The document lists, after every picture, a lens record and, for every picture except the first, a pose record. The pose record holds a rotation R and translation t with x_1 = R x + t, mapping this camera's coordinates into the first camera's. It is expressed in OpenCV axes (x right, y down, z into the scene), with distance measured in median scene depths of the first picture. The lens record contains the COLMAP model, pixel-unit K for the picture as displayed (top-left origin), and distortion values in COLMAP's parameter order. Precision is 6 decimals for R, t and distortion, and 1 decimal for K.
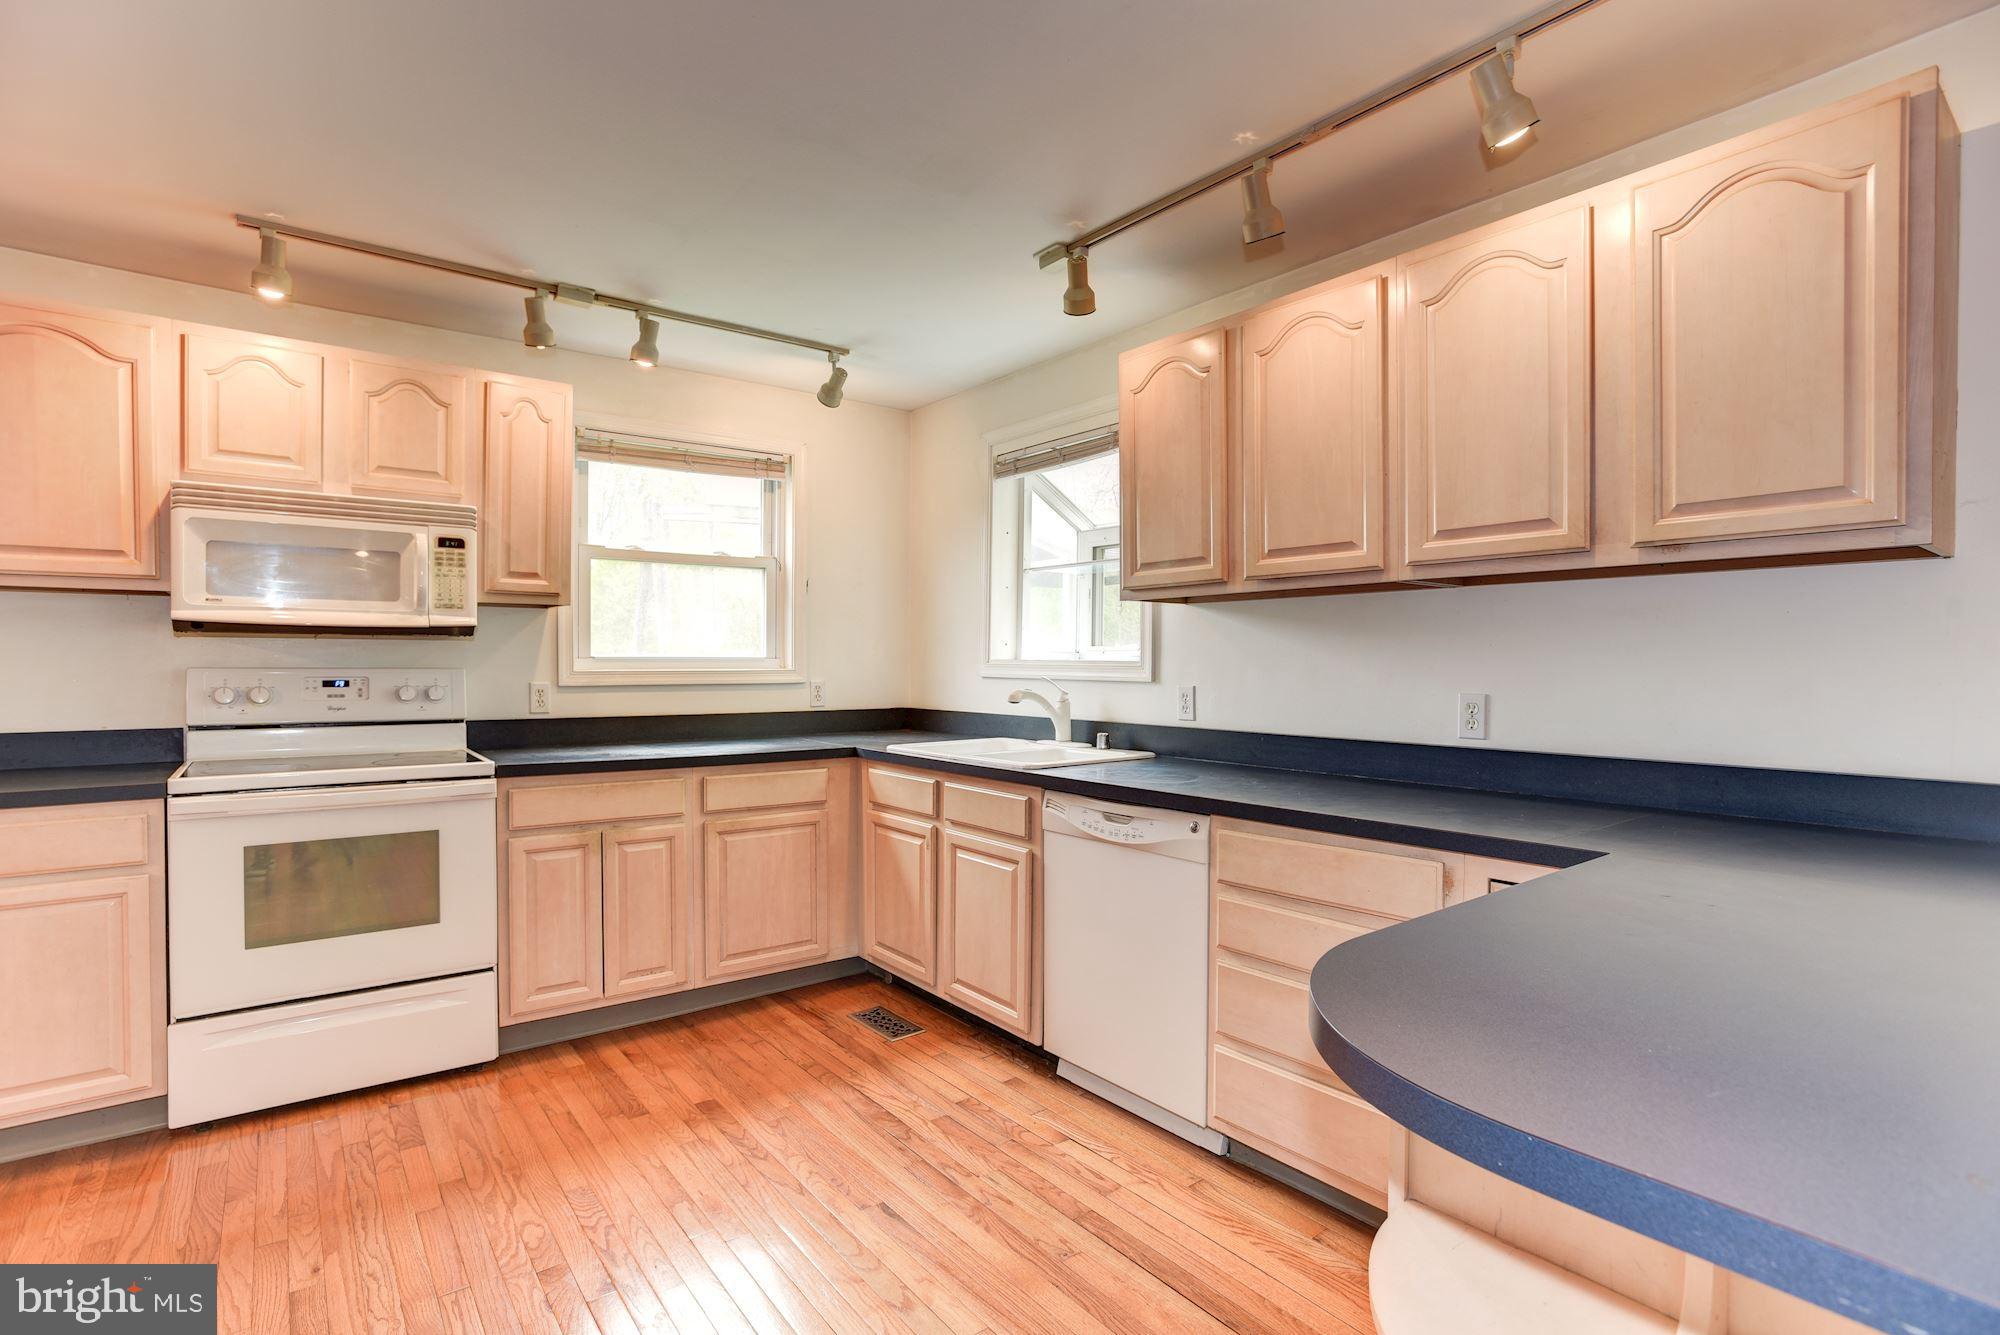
lens RADIAL K [[957.8, 0, 994.5], [0, 957.8, 669.1], [0, 0, 1]] dist [-0.039863, 0.015617]
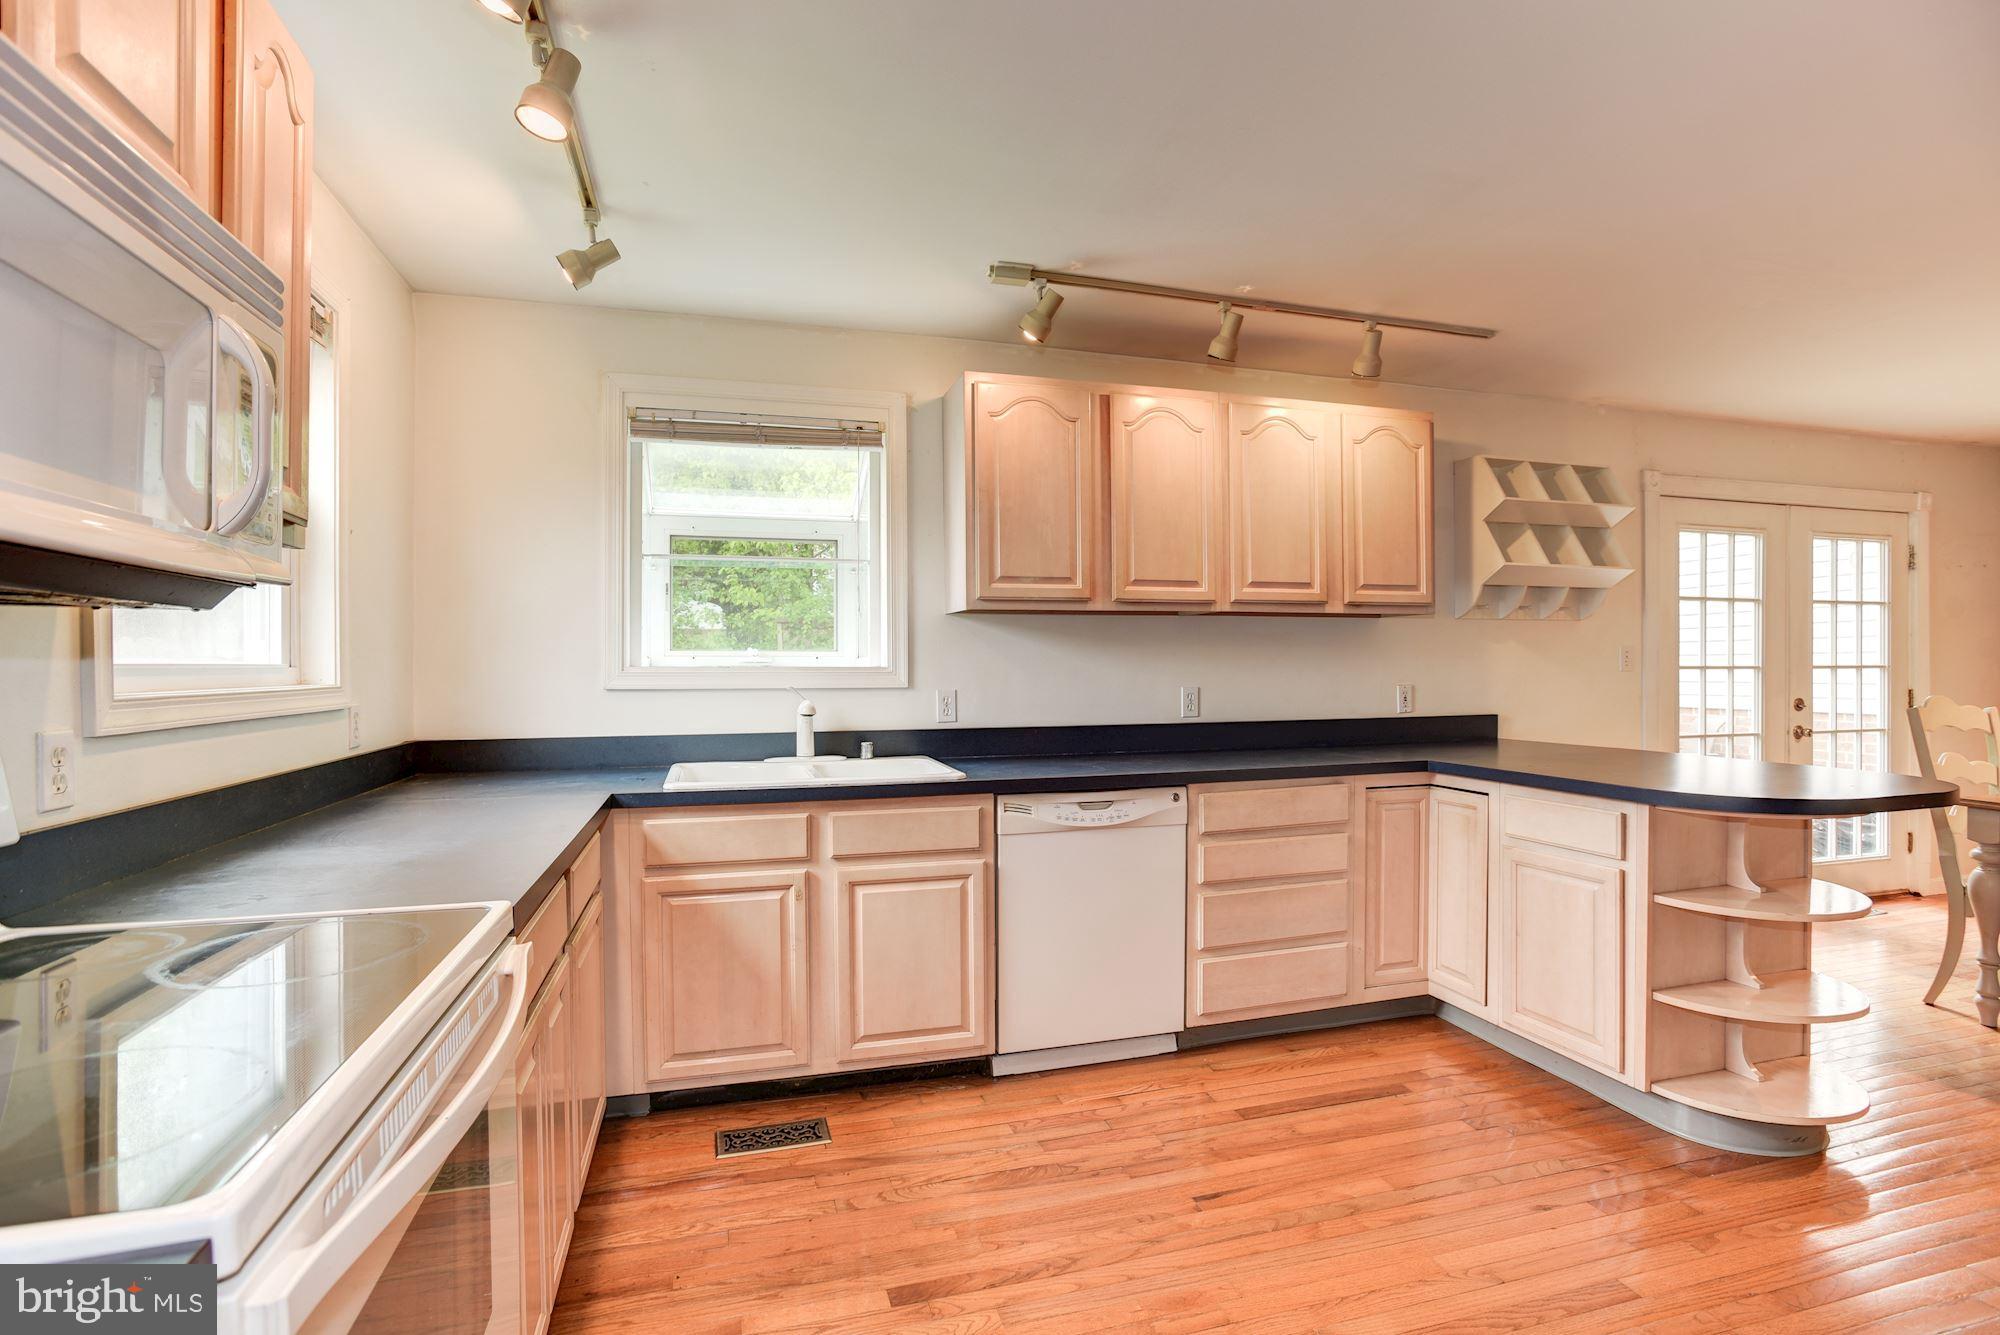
lens RADIAL K [[957.8, 0, 999.1], [0, 957.8, 668.9], [0, 0, 1]] dist [-0.039863, 0.015617]
pose [[0.357307, -0.007236, 0.933959, -0.793561], [0.012342, 0.999919, 0.003026, -0.008604], [-0.933906, 0.010446, 0.357367, 0.573101]]
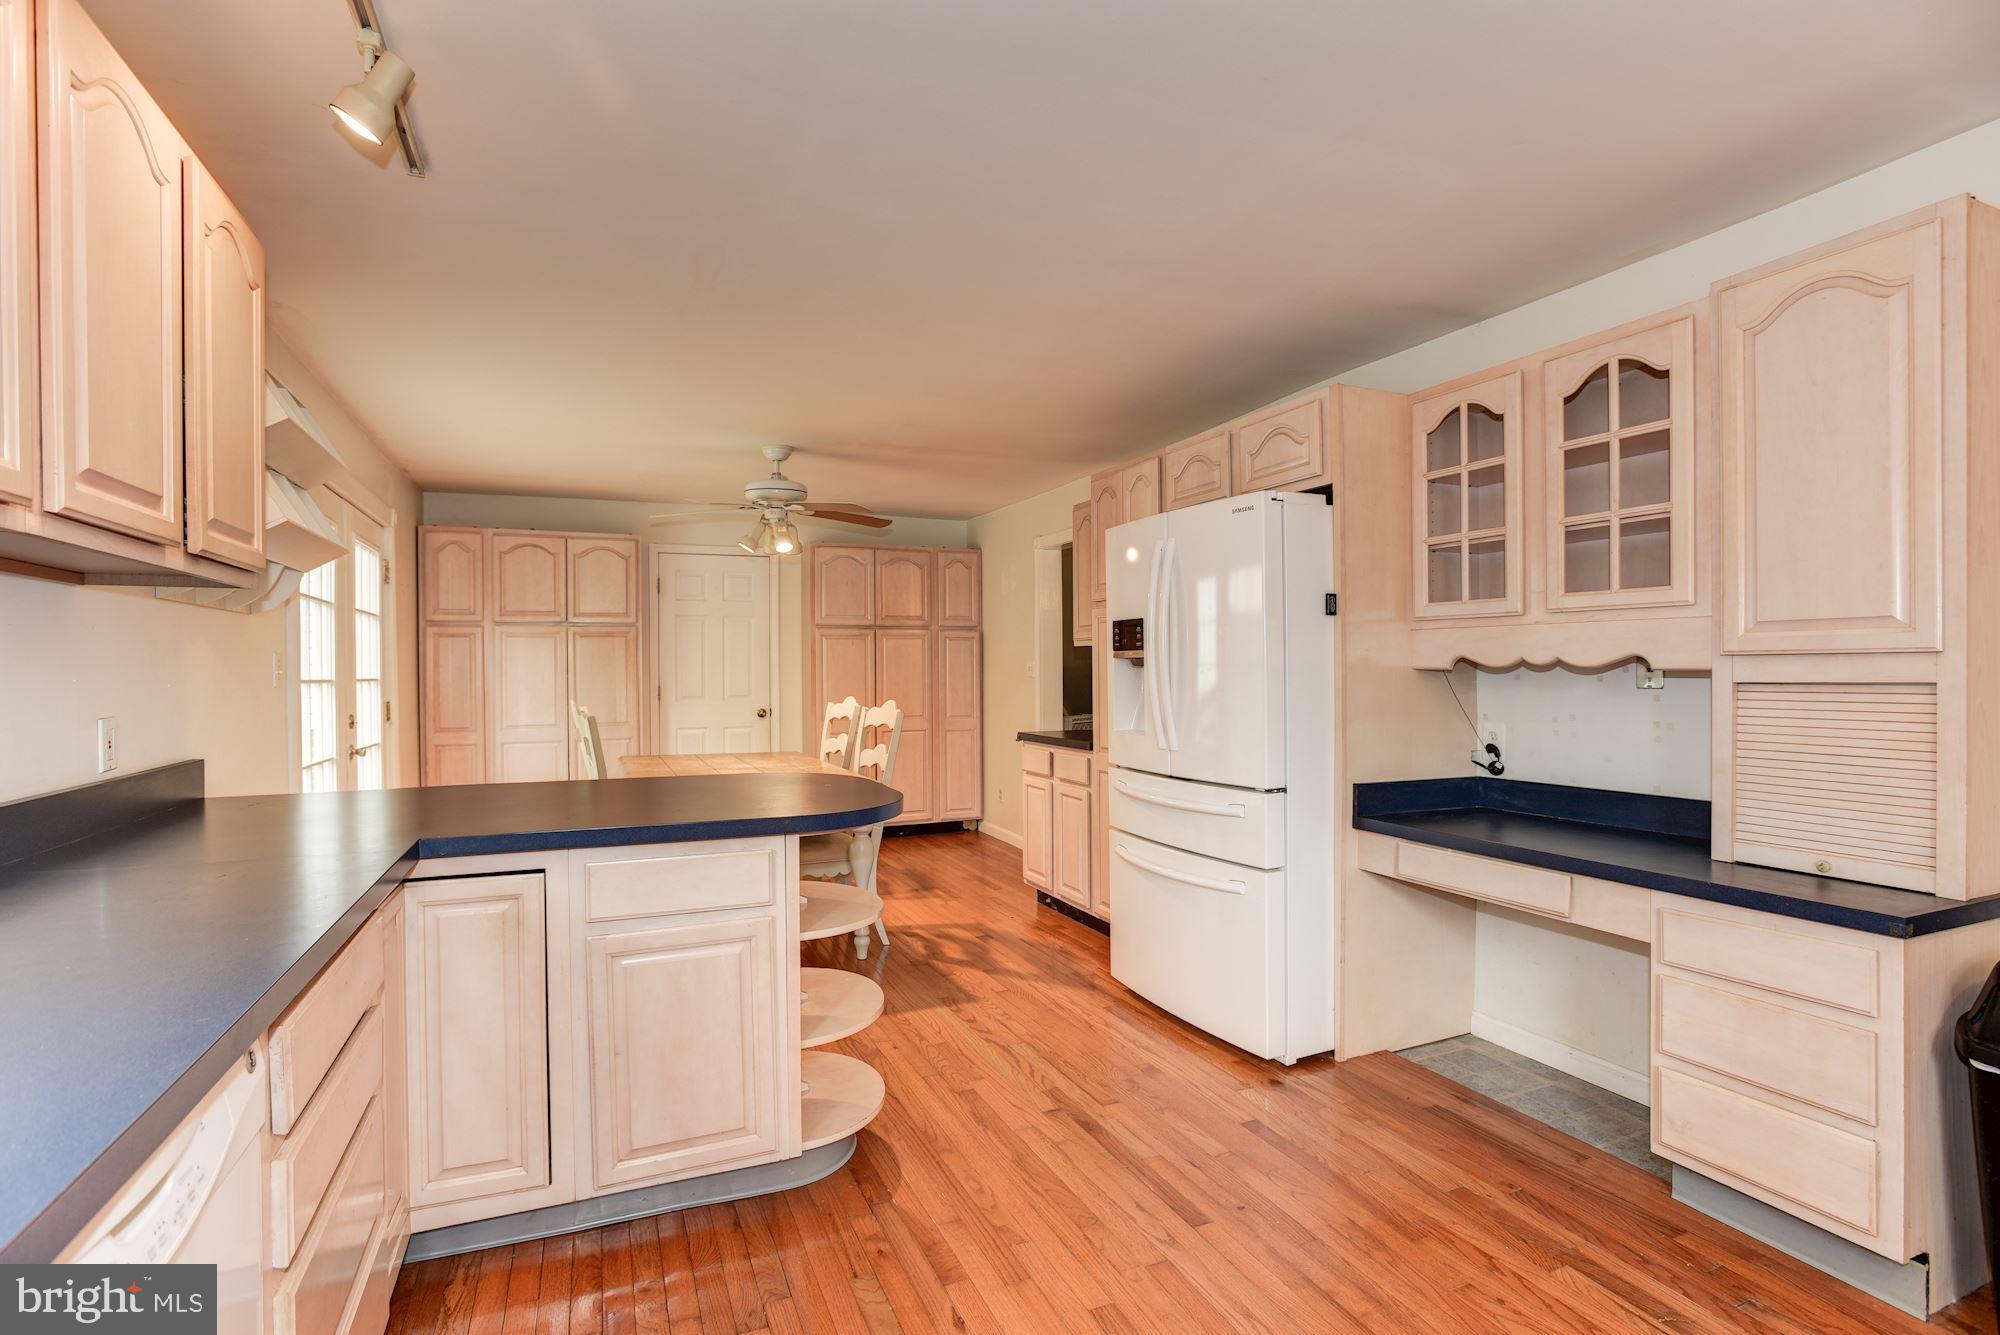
lens RADIAL K [[957.8, 0, 981.6], [0, 957.8, 659.6], [0, 0, 1]] dist [-0.039863, 0.015617]
pose [[-0.965641, 0.006108, 0.259808, -0.178786], [0.006994, 0.999972, 0.002486, -0.016881], [-0.259785, 0.004218, -0.965657, 1.005354]]
